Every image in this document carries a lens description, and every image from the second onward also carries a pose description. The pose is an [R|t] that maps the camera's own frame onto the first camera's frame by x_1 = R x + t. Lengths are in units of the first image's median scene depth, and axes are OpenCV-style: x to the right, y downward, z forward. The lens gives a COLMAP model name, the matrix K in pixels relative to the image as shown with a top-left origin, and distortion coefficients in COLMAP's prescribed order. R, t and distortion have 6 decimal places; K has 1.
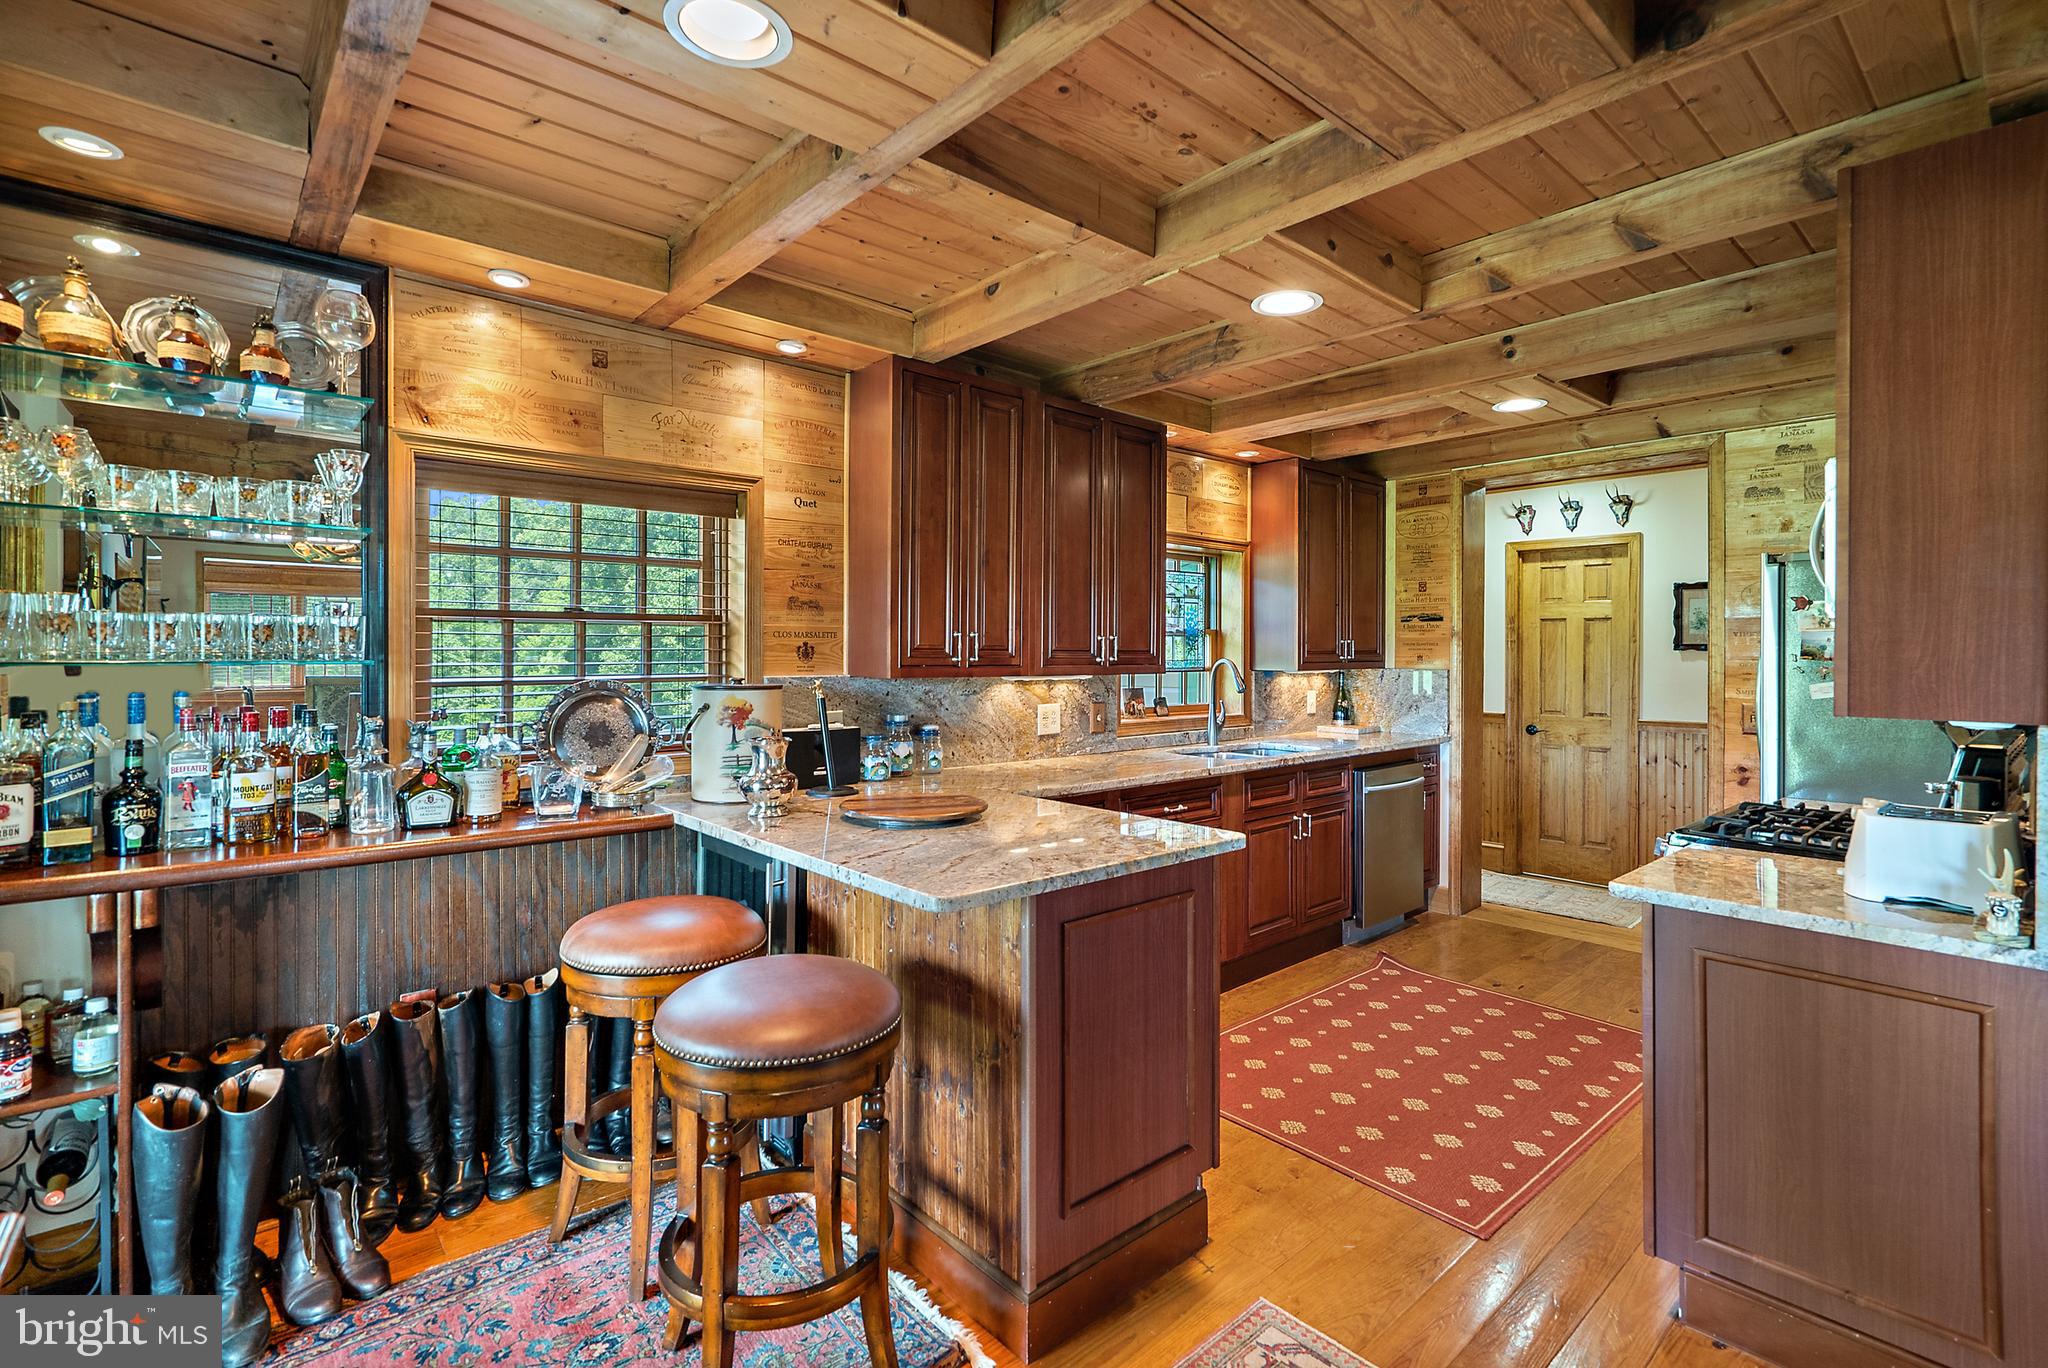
lens RADIAL K [[938.5, 0, 1035.8], [0, 938.5, 652.0], [0, 0, 1]] dist [-0.003806, -0.001429]
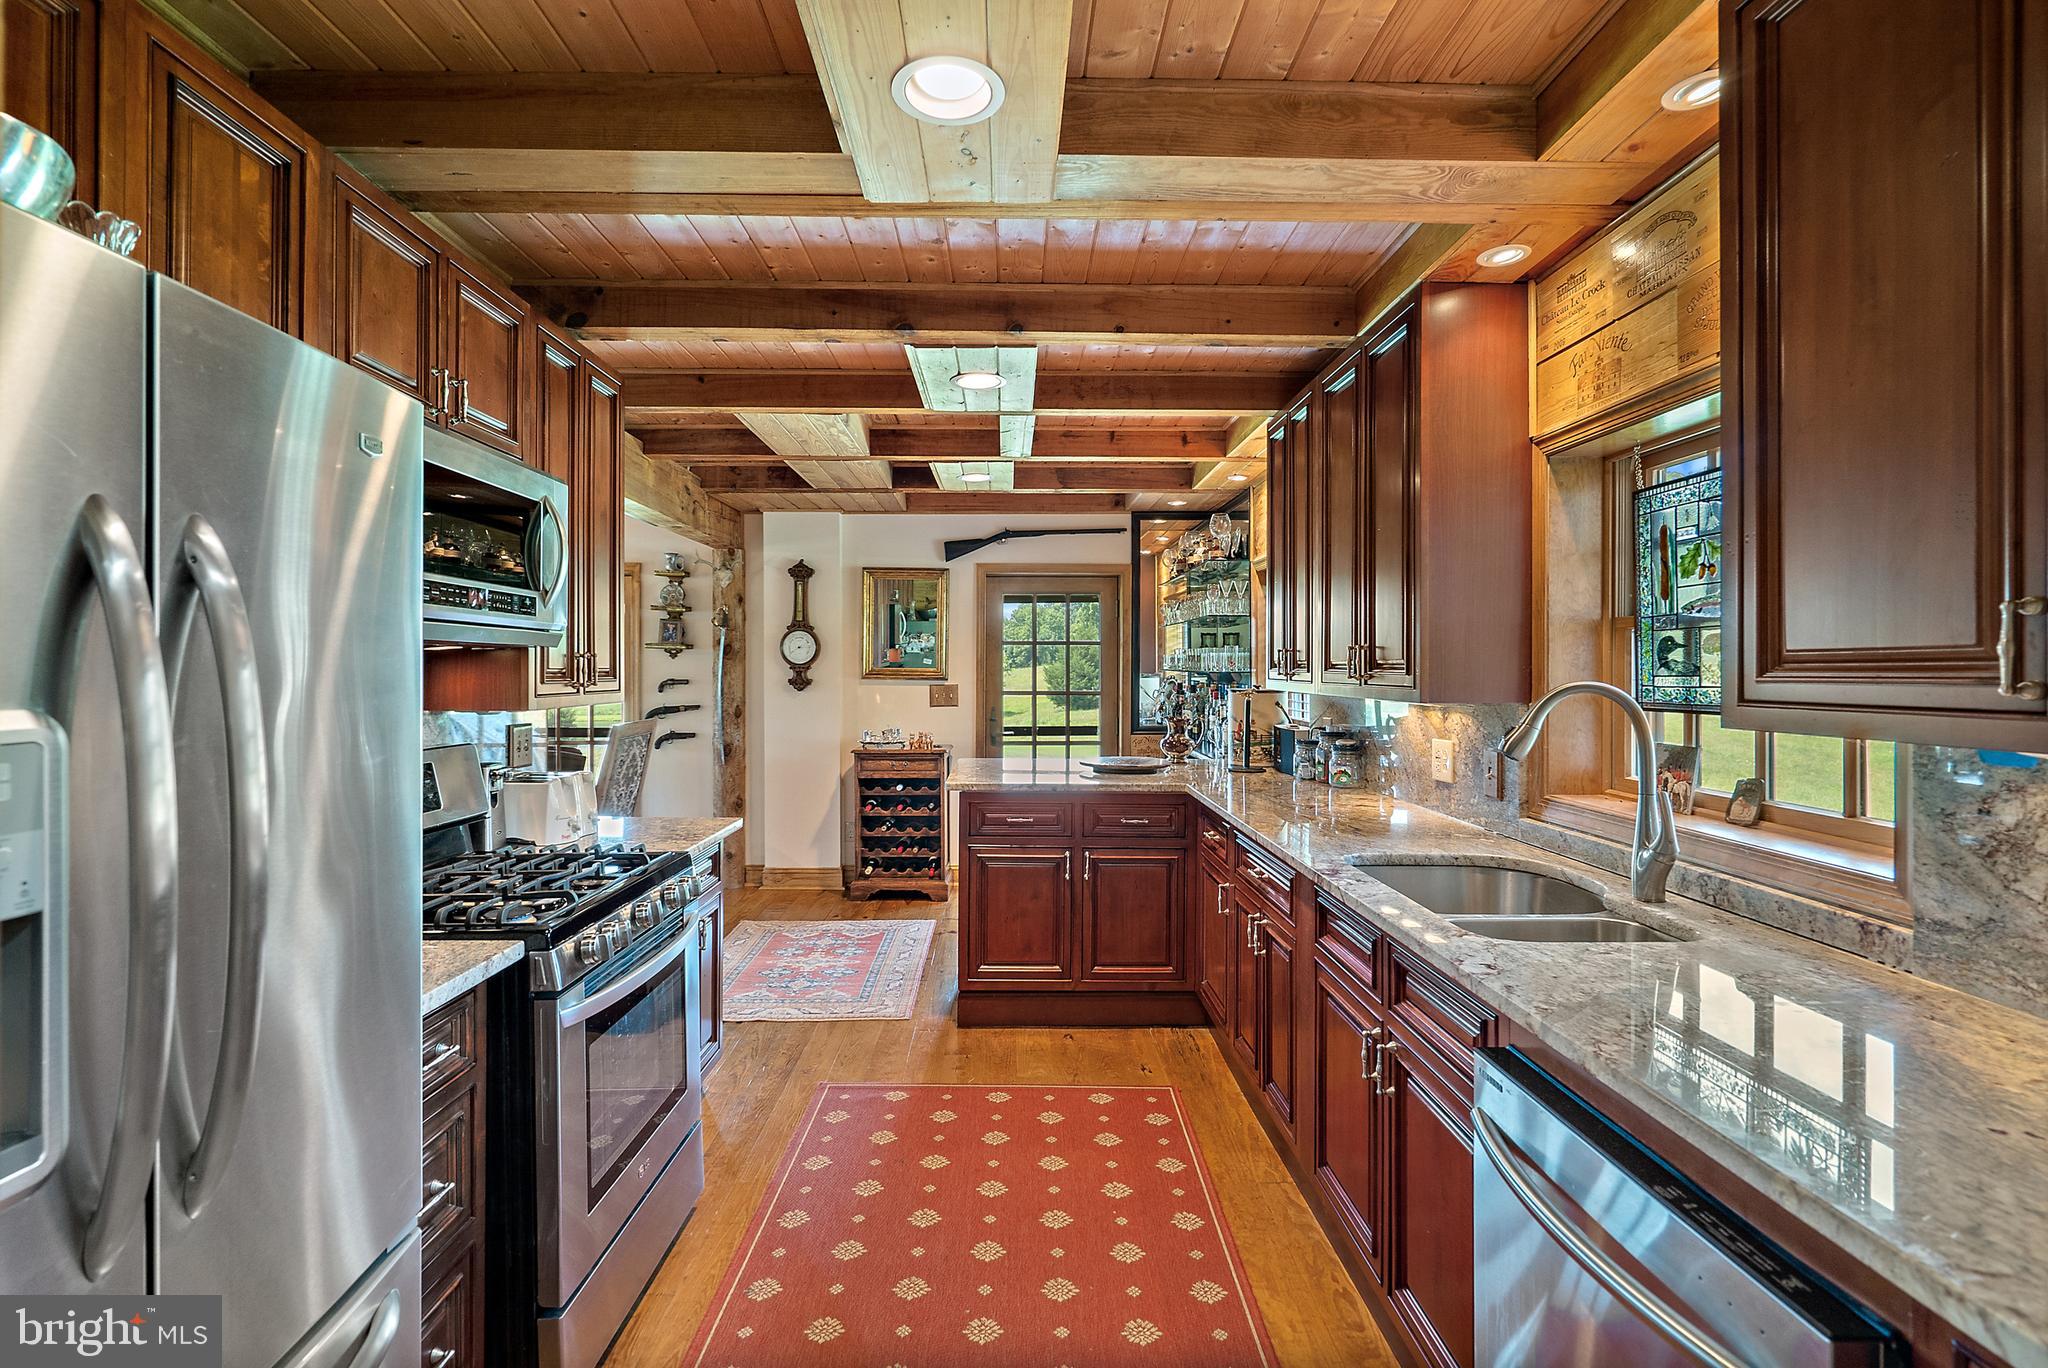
lens RADIAL K [[938.5, 0, 1026.7], [0, 938.5, 674.8], [0, 0, 1]] dist [-0.003806, -0.001429]
pose [[-0.657261, 0.001123, -0.753662, 0.831188], [-0.004700, 0.999973, 0.005589, 0.003307], [0.753648, 0.007215, -0.657238, 1.337546]]
